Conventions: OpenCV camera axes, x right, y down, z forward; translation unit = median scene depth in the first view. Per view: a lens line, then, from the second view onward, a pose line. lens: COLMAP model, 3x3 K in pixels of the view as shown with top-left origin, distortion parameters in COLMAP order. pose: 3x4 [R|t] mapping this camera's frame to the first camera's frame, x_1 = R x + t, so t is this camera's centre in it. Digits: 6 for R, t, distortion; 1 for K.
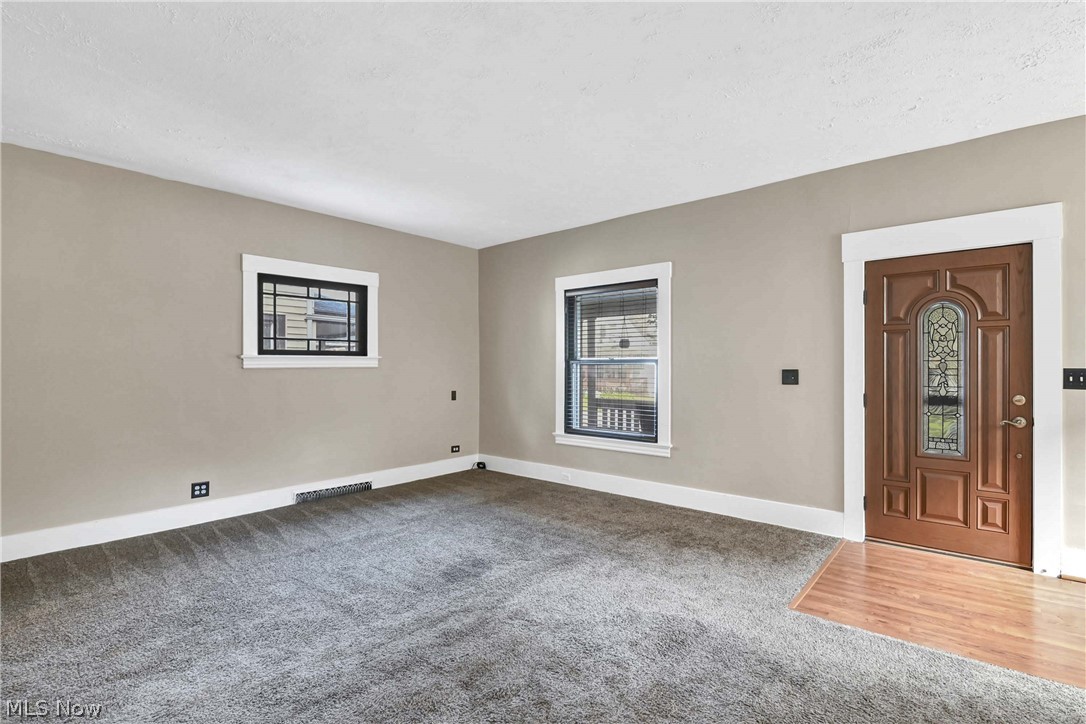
lens RADIAL K [[506.9, 0, 545.4], [0, 506.9, 366.2], [0, 0, 1]] dist [0.001085, -0.000328]
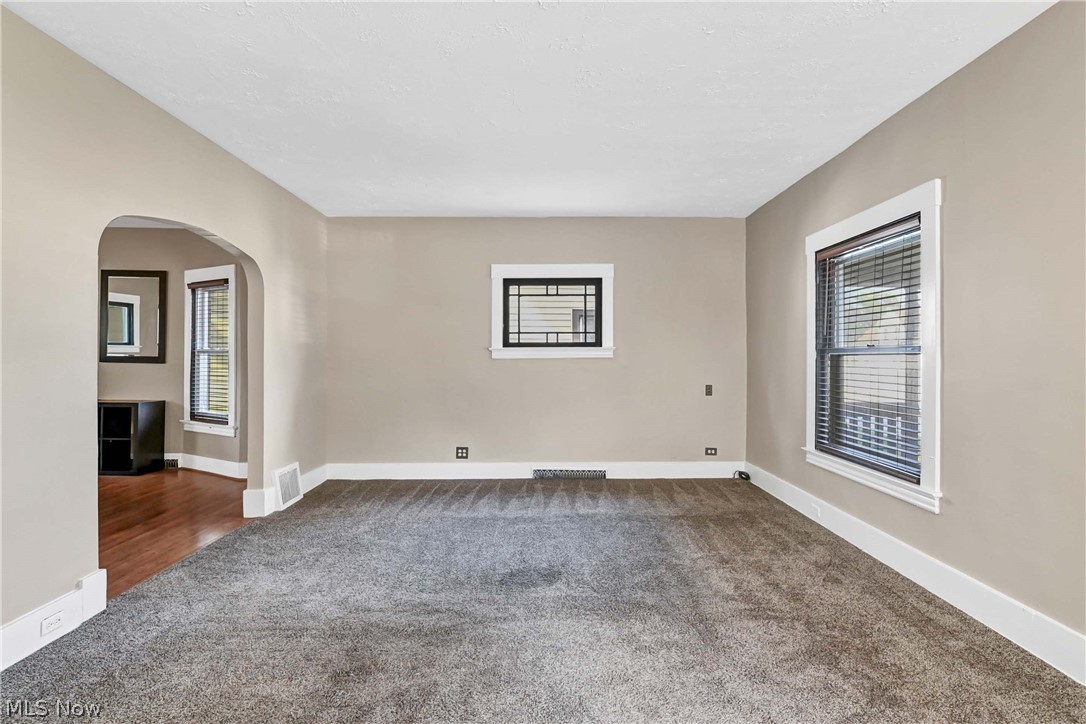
lens RADIAL K [[506.6, 0, 557.6], [0, 506.6, 353.6], [0, 0, 1]] dist [0.000585, -0.000408]
pose [[0.667001, -0.003584, -0.745048, 0.392642], [-0.000328, 0.999987, -0.005104, -0.001111], [0.745057, 0.003649, 0.666991, 0.289907]]
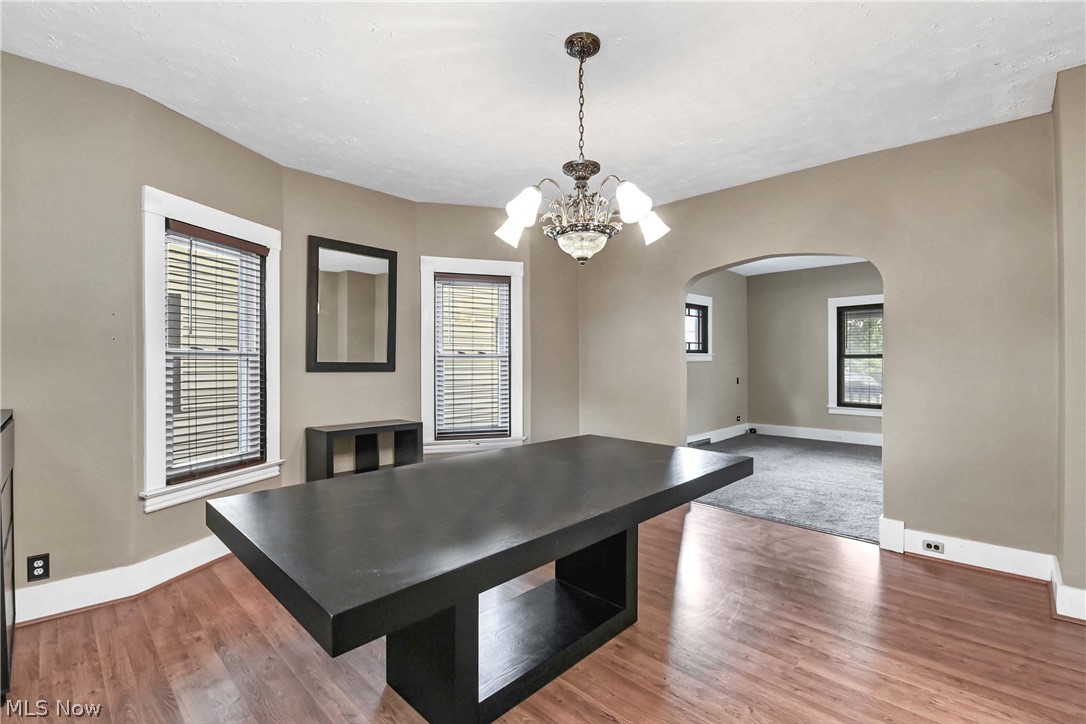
lens RADIAL K [[488.2, 0, 535.4], [0, 488.2, 359.0], [0, 0, 1]] dist [-0.003217, -0.000640]
pose [[0.998178, -0.004079, -0.060200, -0.871665], [0.004064, 0.999992, -0.000387, -0.005306], [0.060201, 0.000142, 0.998186, -0.517393]]
